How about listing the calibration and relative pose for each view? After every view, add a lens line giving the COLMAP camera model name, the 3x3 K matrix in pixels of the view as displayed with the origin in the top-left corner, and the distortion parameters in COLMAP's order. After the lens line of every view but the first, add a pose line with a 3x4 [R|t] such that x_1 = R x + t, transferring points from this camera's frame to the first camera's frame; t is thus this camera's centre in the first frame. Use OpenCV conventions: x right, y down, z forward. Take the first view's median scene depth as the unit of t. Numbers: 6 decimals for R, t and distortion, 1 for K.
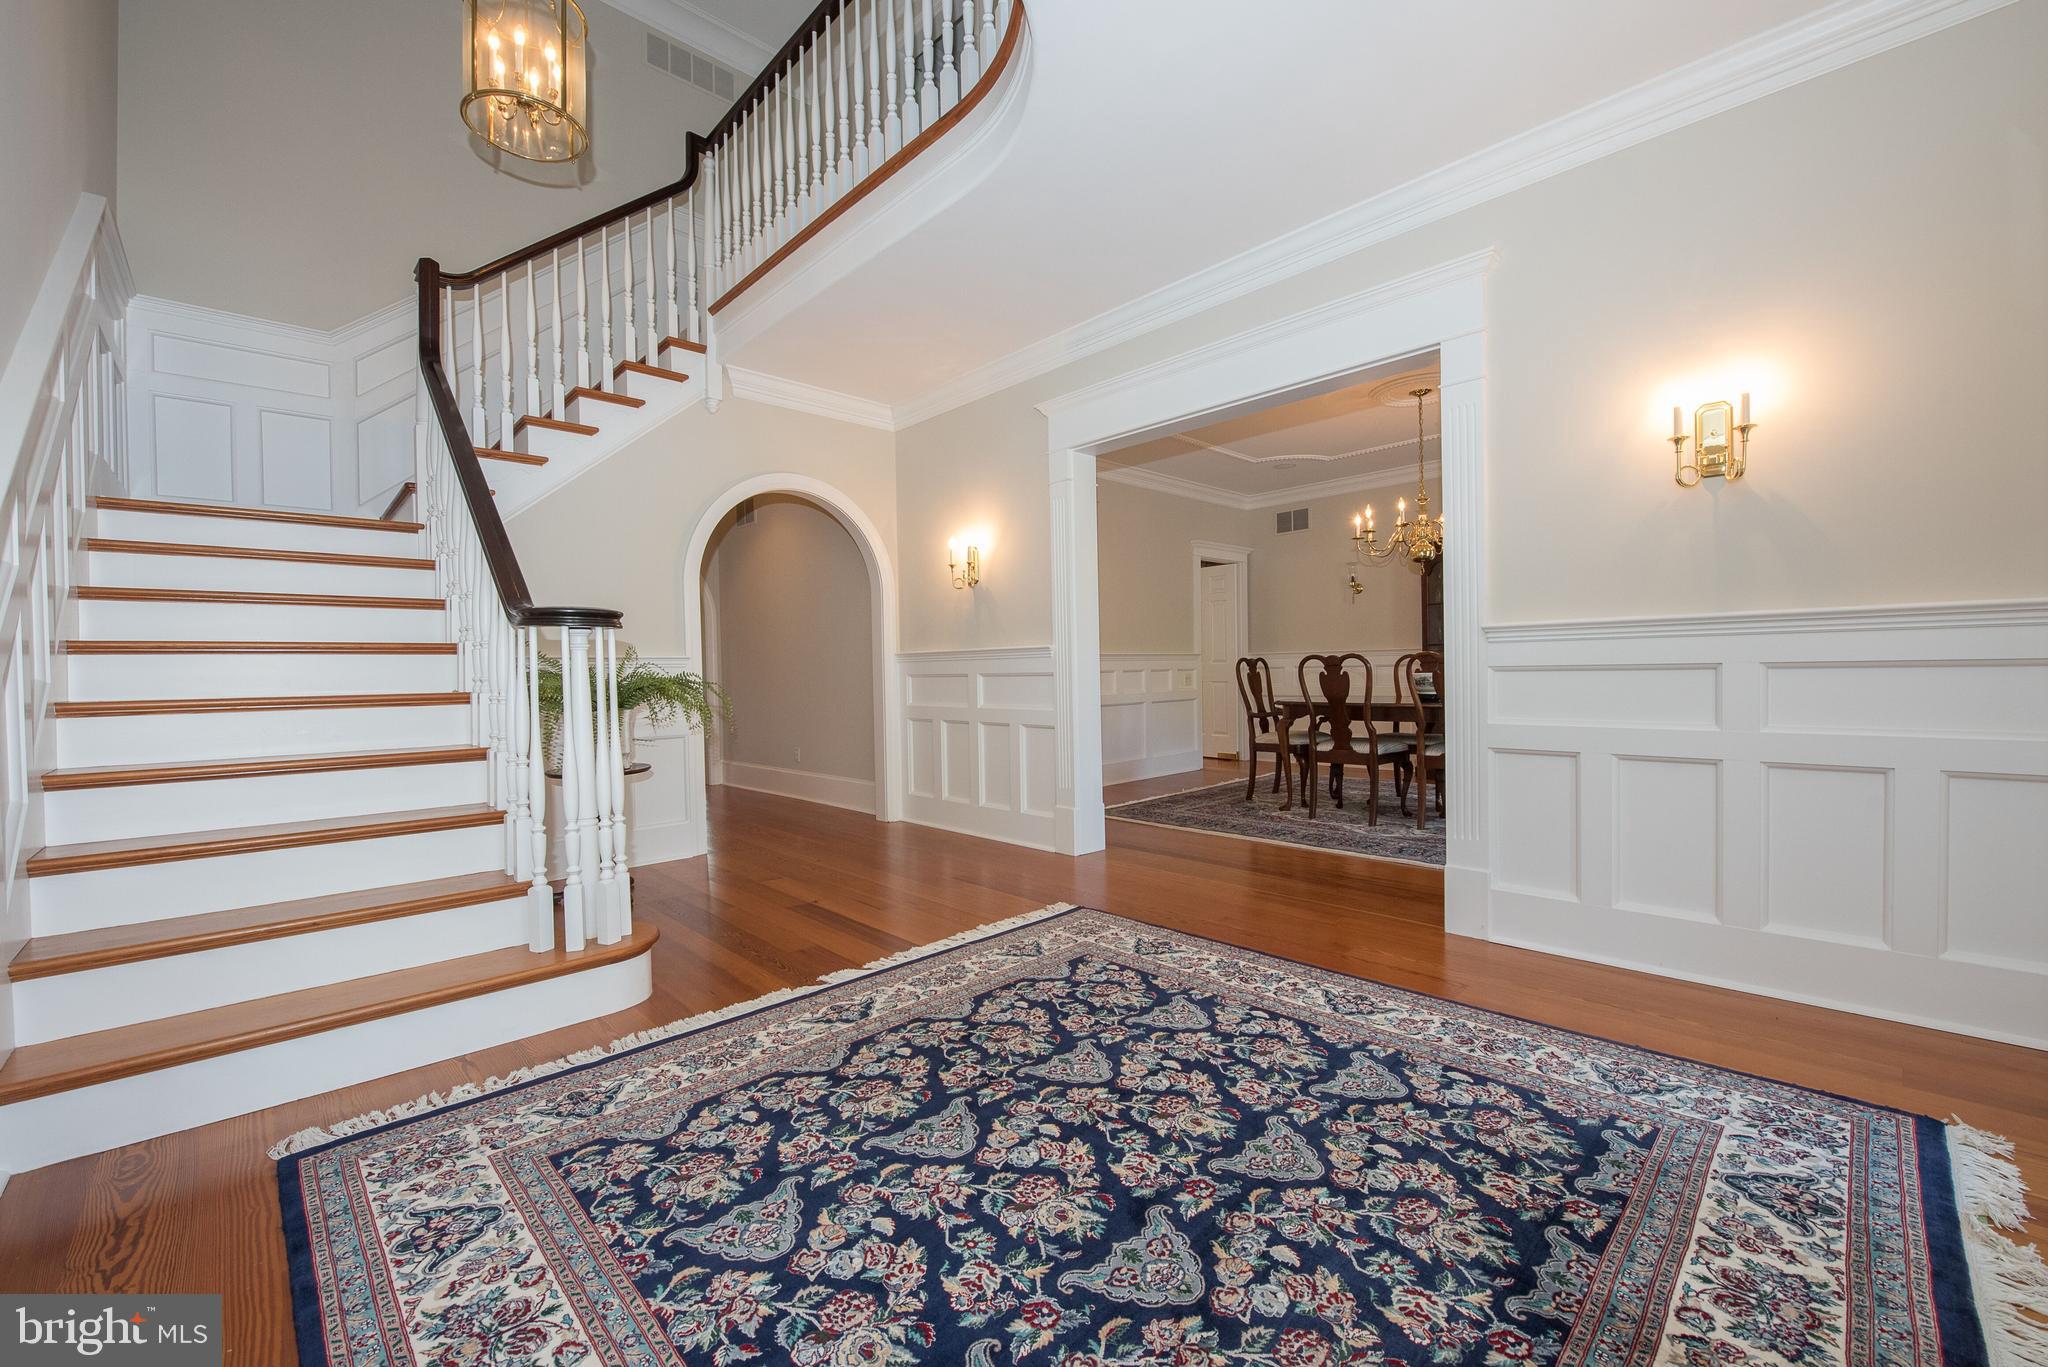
lens RADIAL K [[815.4, 0, 1024.0], [0, 815.4, 683.5], [0, 0, 1]] dist [-0.020586, -0.000680]
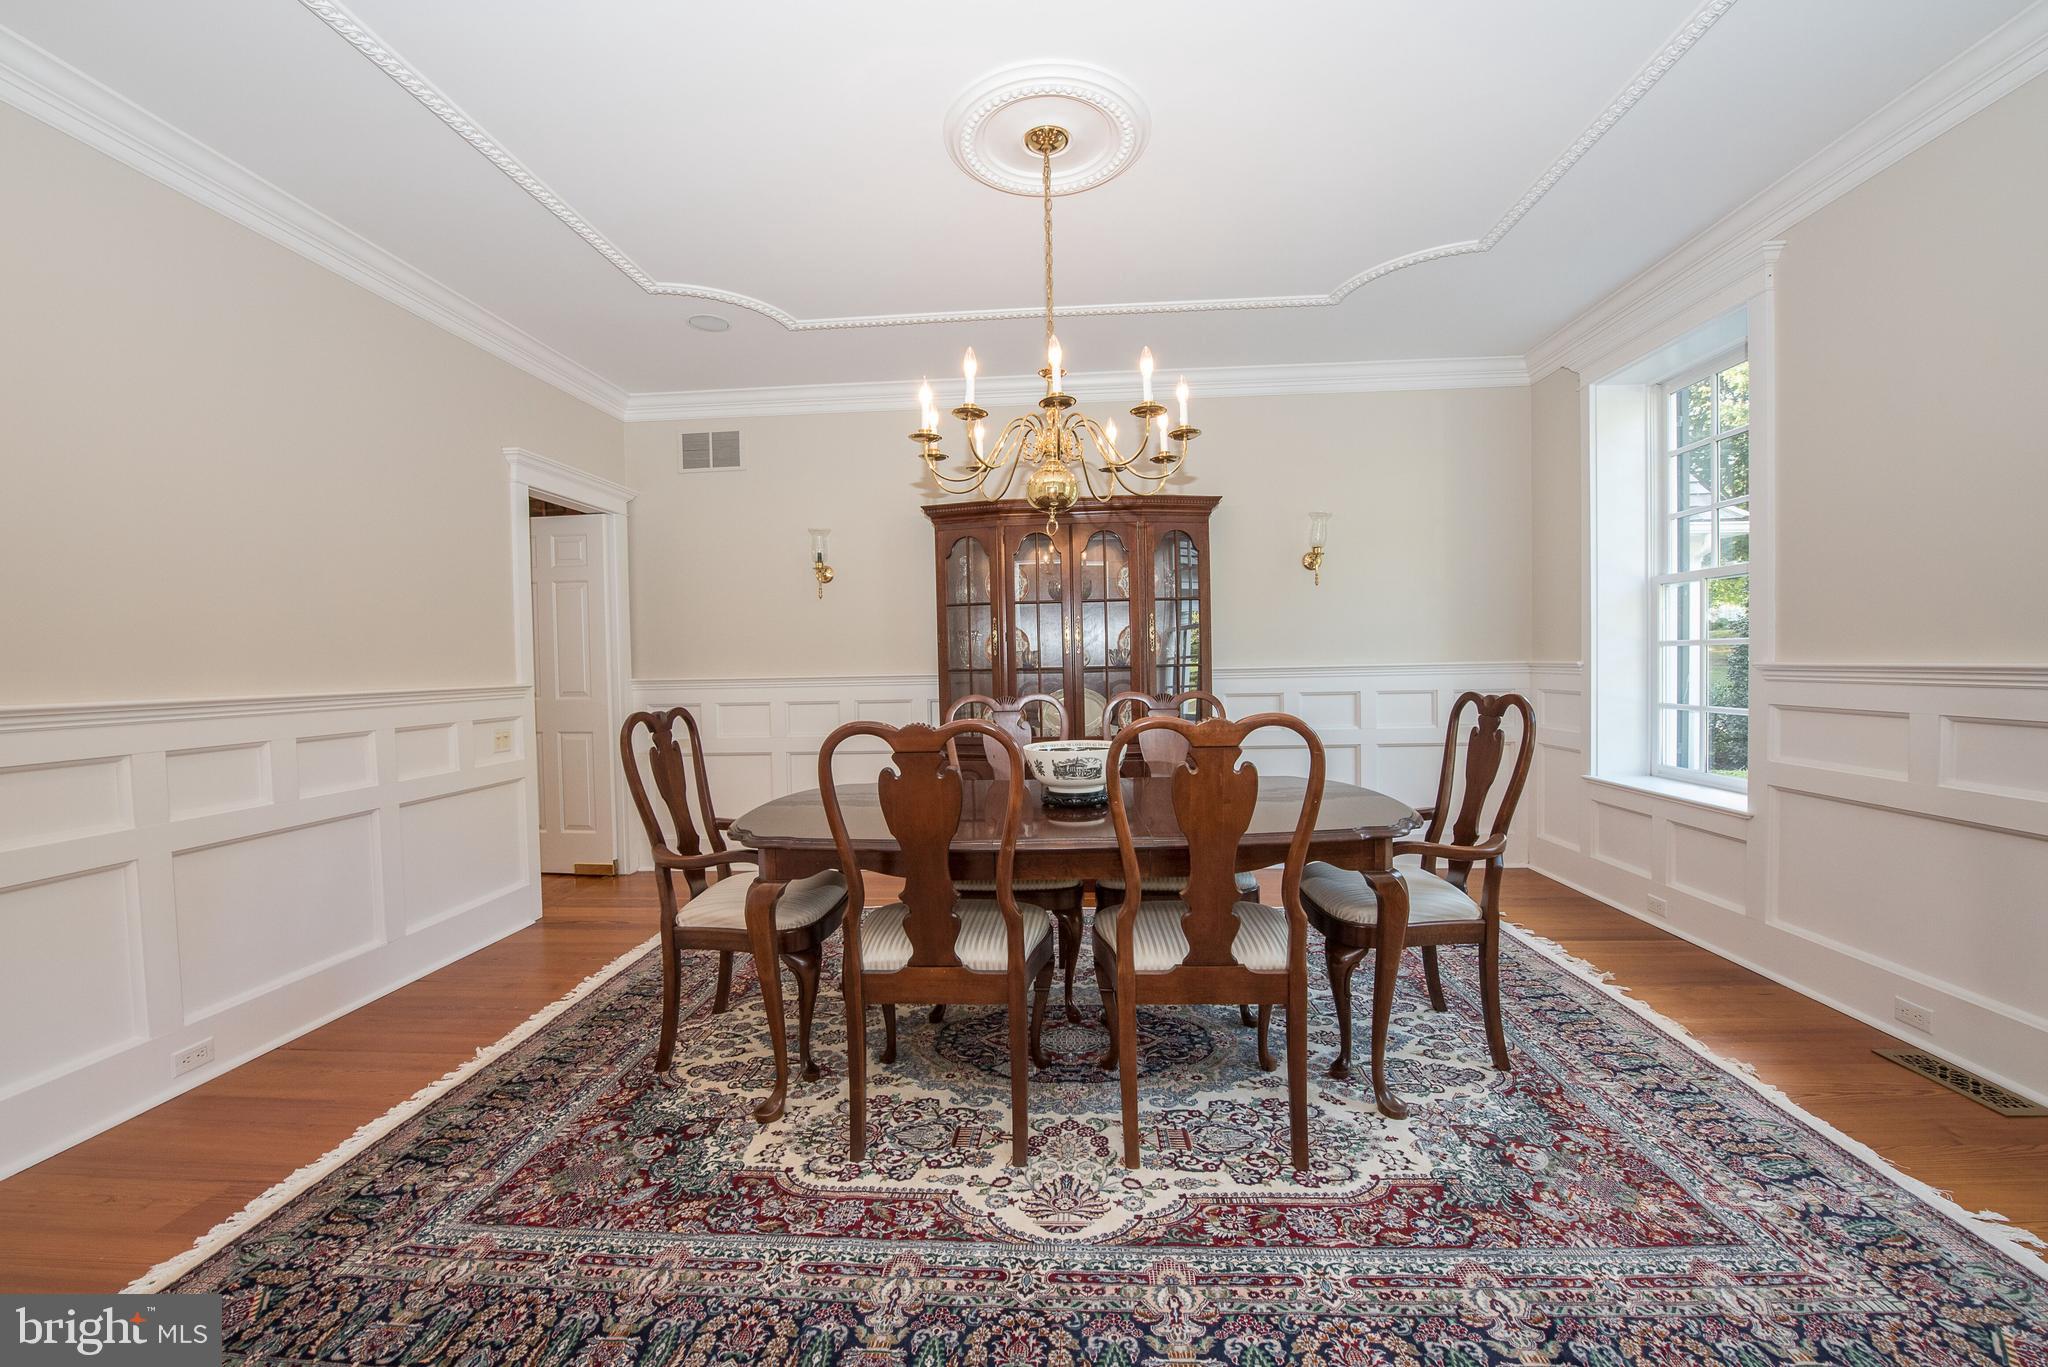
lens RADIAL K [[815.4, 0, 1024.0], [0, 815.4, 683.5], [0, 0, 1]] dist [-0.020586, -0.000680]
pose [[0.736573, -0.013534, 0.676223, 0.115295], [0.018657, 0.999826, -0.000311, -0.035179], [-0.676101, 0.012845, 0.736697, 0.478615]]
